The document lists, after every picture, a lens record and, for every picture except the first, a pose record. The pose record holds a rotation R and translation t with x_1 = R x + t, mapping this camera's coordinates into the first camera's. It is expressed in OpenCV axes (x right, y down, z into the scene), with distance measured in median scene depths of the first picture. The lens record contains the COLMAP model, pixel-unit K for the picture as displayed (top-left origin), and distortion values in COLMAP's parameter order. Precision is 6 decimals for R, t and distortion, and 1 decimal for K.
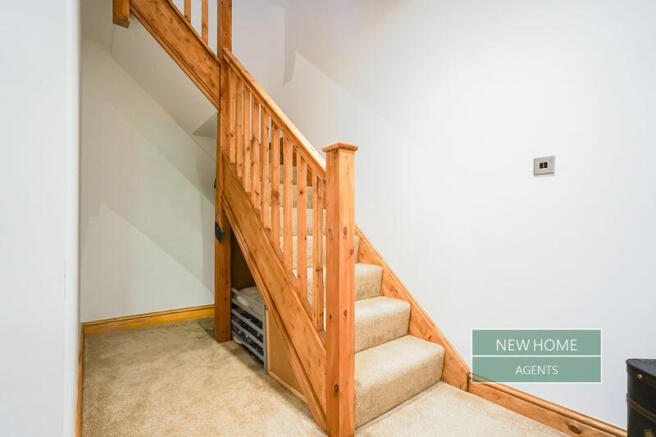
lens RADIAL K [[301.9, 0, 324.2], [0, 301.9, 227.8], [0, 0, 1]] dist [-0.011514, 0.001892]
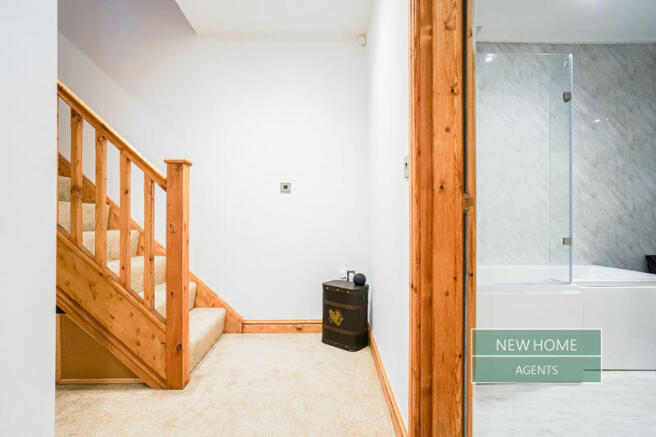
lens RADIAL K [[301.9, 0, 327.1], [0, 301.9, 219.3], [0, 0, 1]] dist [-0.011514, 0.001892]
pose [[0.592414, 0.002916, 0.805628, -0.521230], [-0.002262, 0.999996, -0.001955, -0.015265], [-0.805630, -0.000664, 0.592418, -0.235822]]
